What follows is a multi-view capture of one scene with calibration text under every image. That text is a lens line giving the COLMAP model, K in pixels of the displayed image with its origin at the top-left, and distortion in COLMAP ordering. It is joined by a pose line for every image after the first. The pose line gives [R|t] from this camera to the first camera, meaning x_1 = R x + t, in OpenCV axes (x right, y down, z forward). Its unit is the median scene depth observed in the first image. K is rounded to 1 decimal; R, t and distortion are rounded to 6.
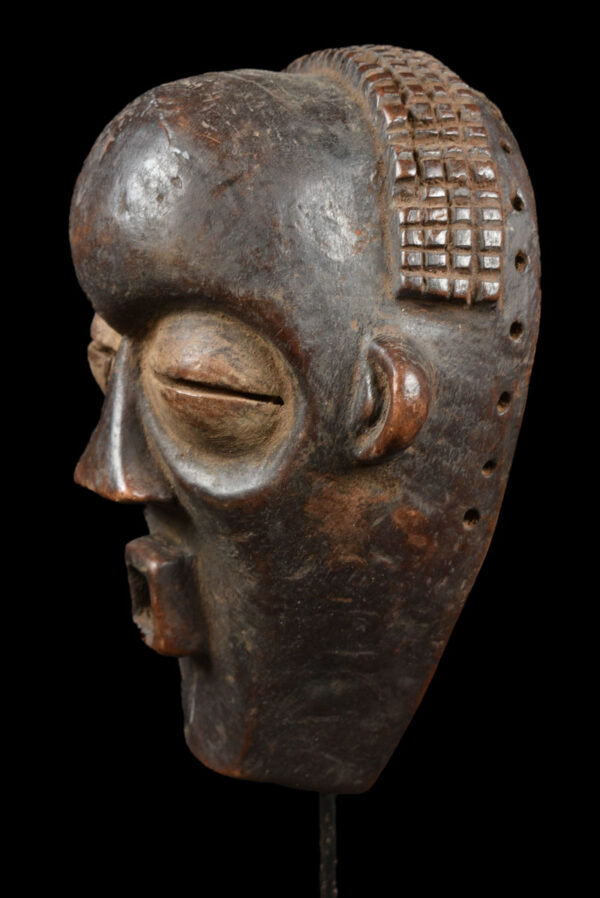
lens RADIAL K [[1569.2, 0, 300.6], [0, 1569.2, 450.4], [0, 0, 1]] dist [-0.046592, 0.000000]
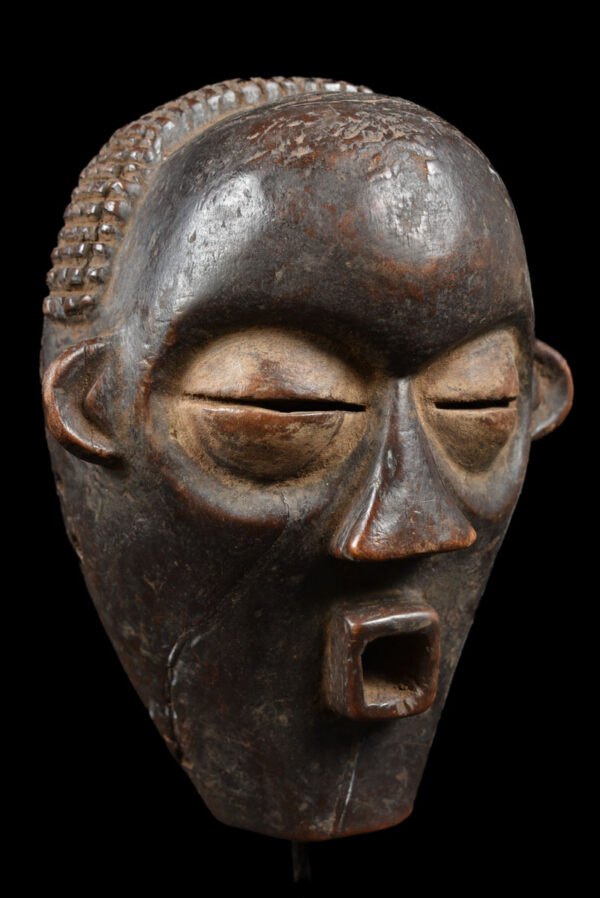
lens RADIAL K [[1436.3, 0, 301.4], [0, 1436.3, 449.1], [0, 0, 1]] dist [-0.040351, 0.000000]
pose [[0.033813, -0.158805, 0.986731, -1.000637], [0.208824, 0.966626, 0.148413, -0.179111], [-0.977369, 0.201035, 0.065846, 1.081900]]
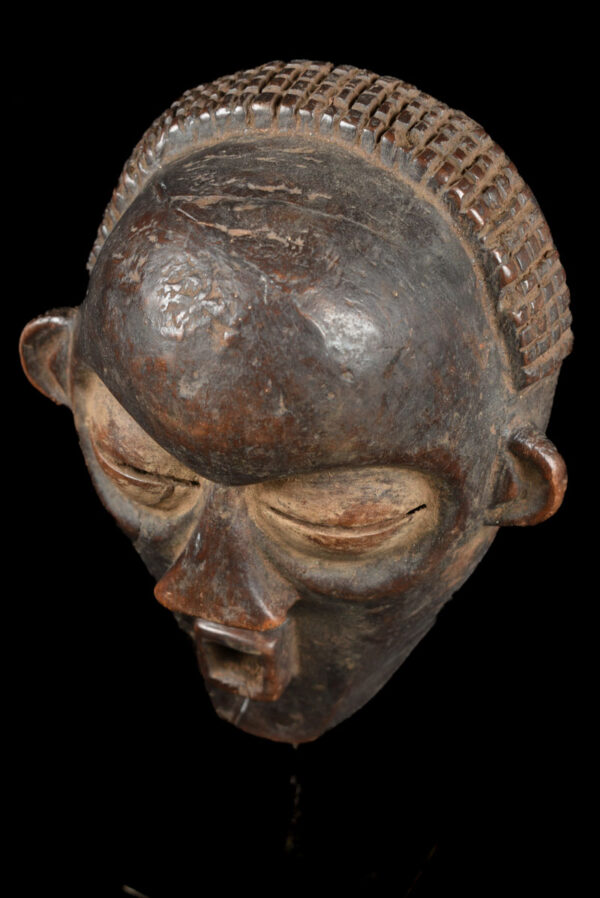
lens RADIAL K [[1569.2, 0, 299.9], [0, 1569.2, 449.6], [0, 0, 1]] dist [-0.046592, 0.000000]
pose [[0.757784, -0.422740, 0.497046, -0.578793], [0.122403, 0.840323, 0.528086, -0.625463], [-0.640922, -0.339334, 0.688528, 0.346739]]
